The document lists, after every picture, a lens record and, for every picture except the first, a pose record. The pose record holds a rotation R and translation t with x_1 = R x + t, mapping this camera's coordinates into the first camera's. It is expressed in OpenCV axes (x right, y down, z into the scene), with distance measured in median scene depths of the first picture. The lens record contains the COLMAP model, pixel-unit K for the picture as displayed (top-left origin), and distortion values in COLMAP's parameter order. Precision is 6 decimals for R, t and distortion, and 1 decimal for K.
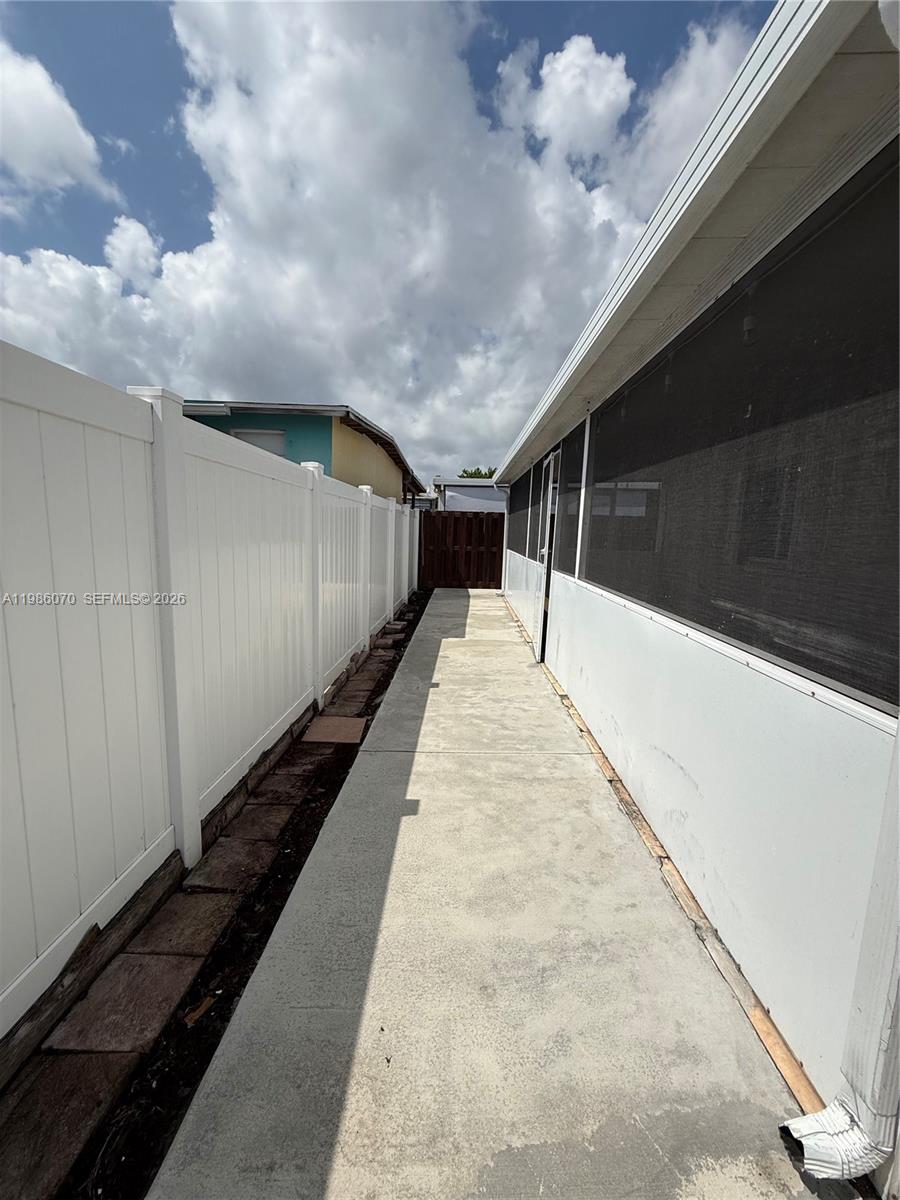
lens RADIAL K [[474.5, 0, 451.0], [0, 474.5, 598.1], [0, 0, 1]] dist [-0.007654, 0.001191]
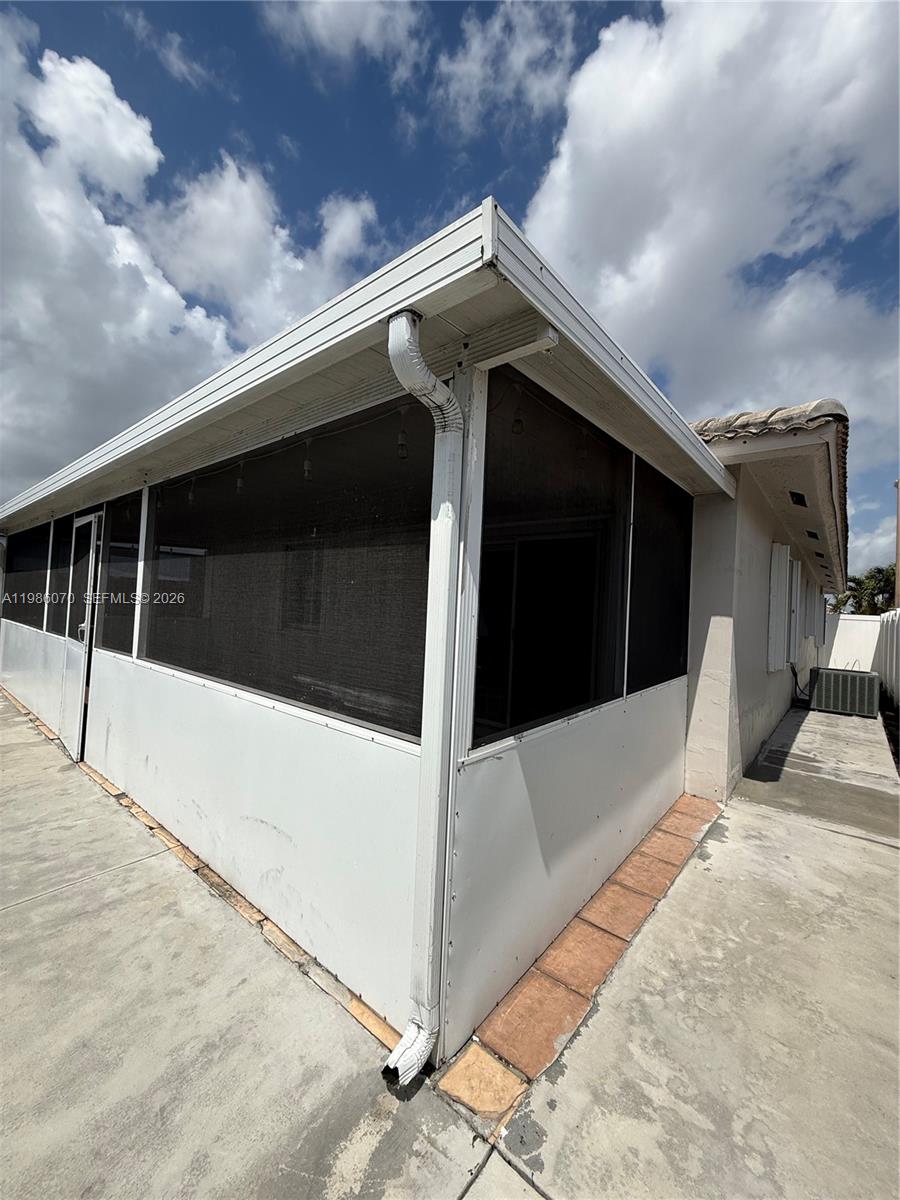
lens RADIAL K [[474.5, 0, 454.6], [0, 474.5, 598.6], [0, 0, 1]] dist [-0.007654, 0.001191]
pose [[0.615089, 0.015856, 0.788299, -0.118629], [0.082730, 0.992981, -0.084525, -0.041827], [-0.784106, 0.117206, 0.609459, -0.067582]]
